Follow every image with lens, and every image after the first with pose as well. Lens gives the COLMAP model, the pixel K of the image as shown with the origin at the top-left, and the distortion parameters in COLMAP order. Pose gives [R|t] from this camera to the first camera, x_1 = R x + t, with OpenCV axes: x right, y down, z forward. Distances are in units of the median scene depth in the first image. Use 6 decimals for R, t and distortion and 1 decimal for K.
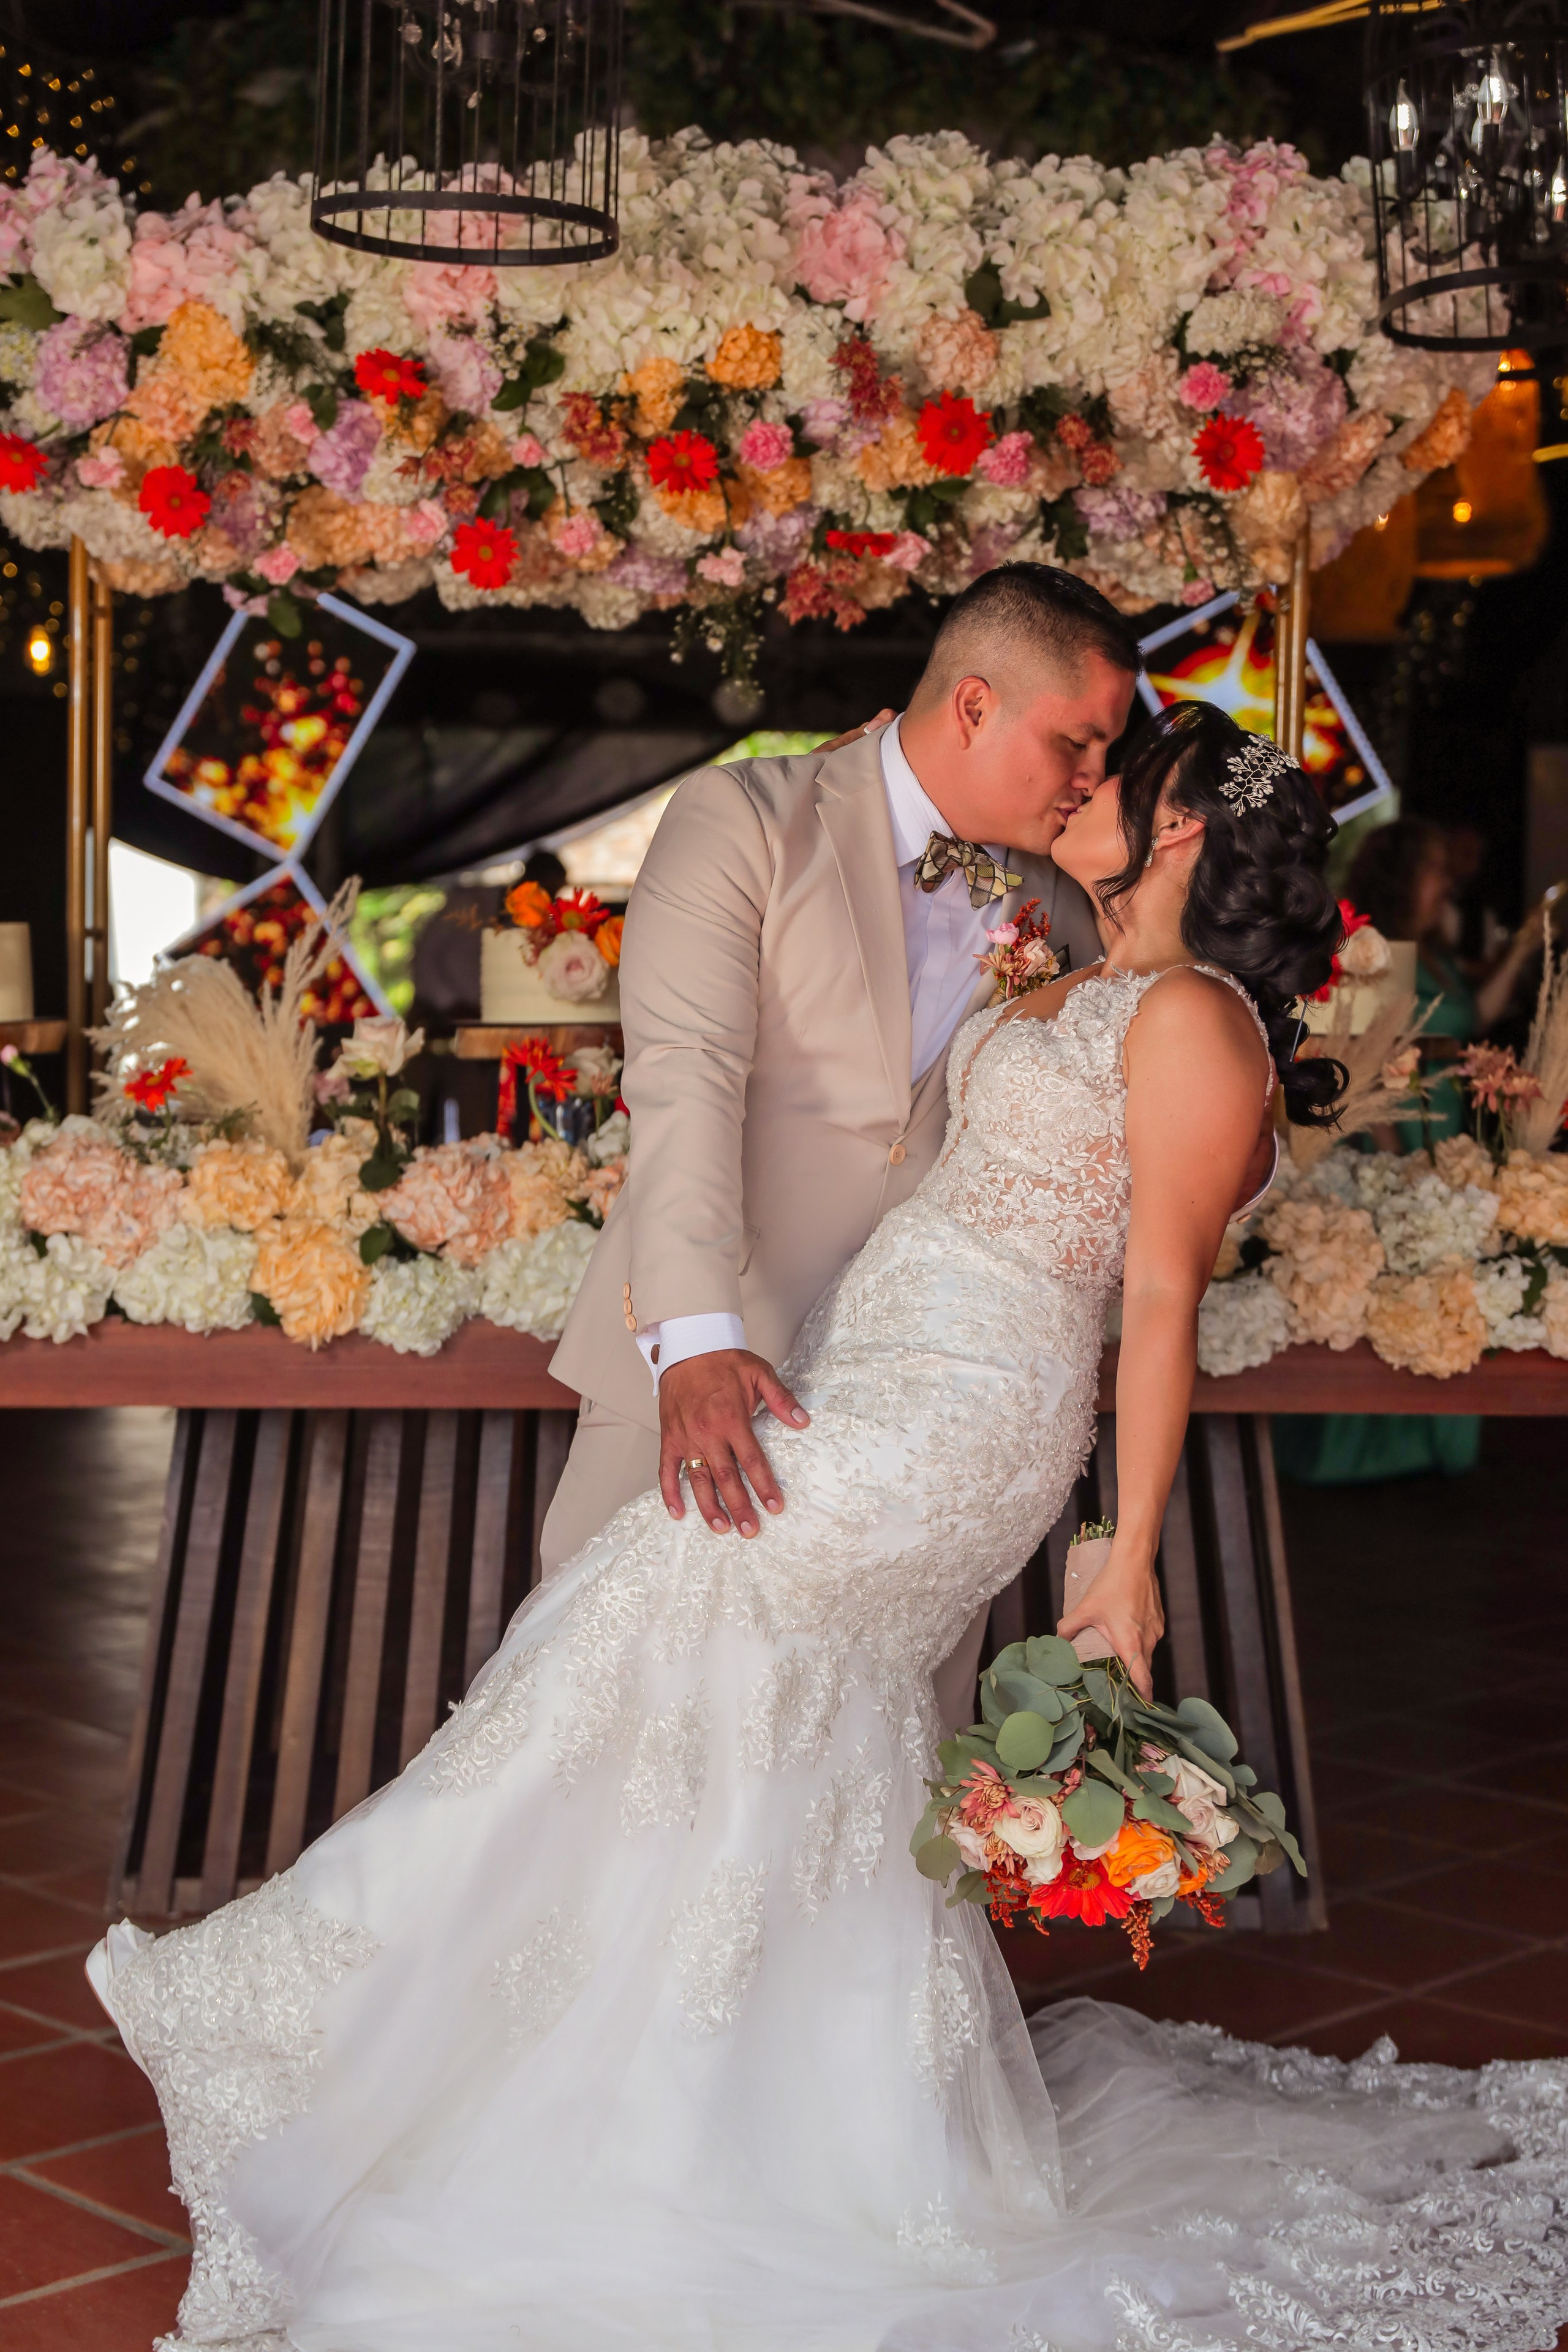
lens RADIAL K [[3751.8, 0, 795.8], [0, 3751.8, 1175.2], [0, 0, 1]] dist [0.043861, 0.000000]
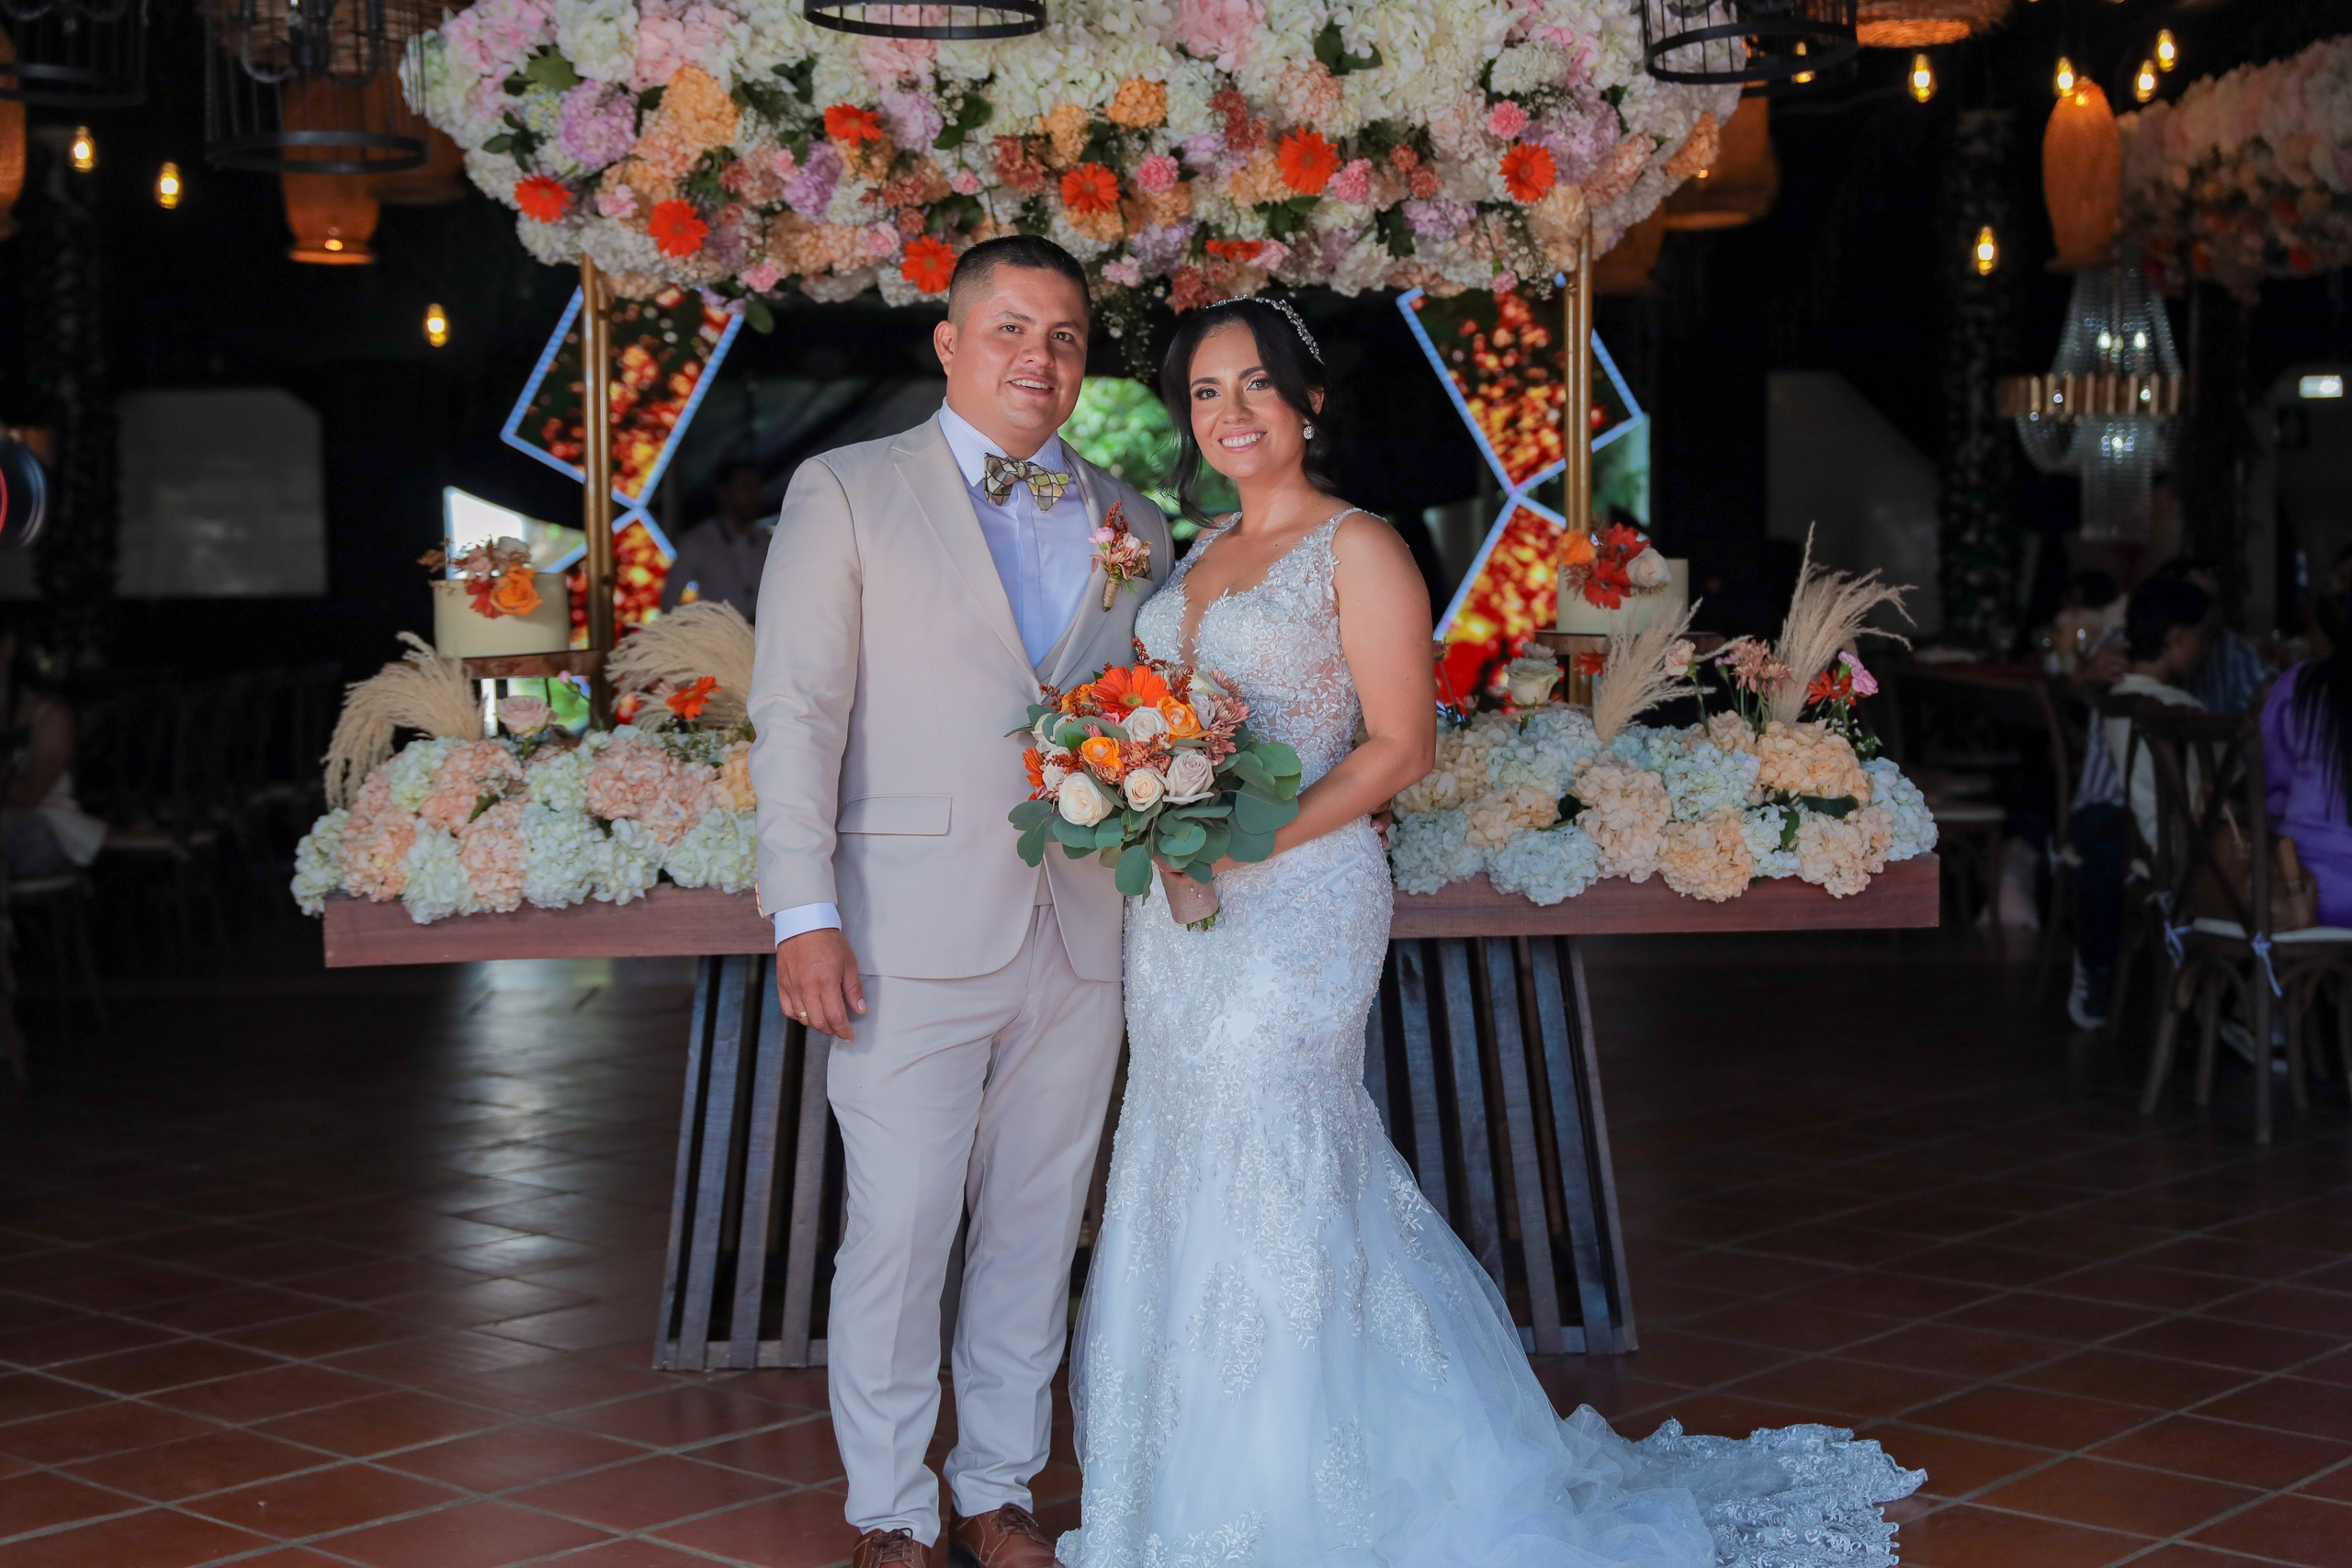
lens RADIAL K [[3751.4, 0, 1165.8], [0, 3751.4, 783.8], [0, 0, 1]] dist [0.043861, 0.000000]
pose [[0.999144, -0.026386, 0.031871, -0.049643], [0.026522, 0.999641, -0.003835, 0.012693], [-0.031759, 0.004677, 0.999485, -0.240854]]
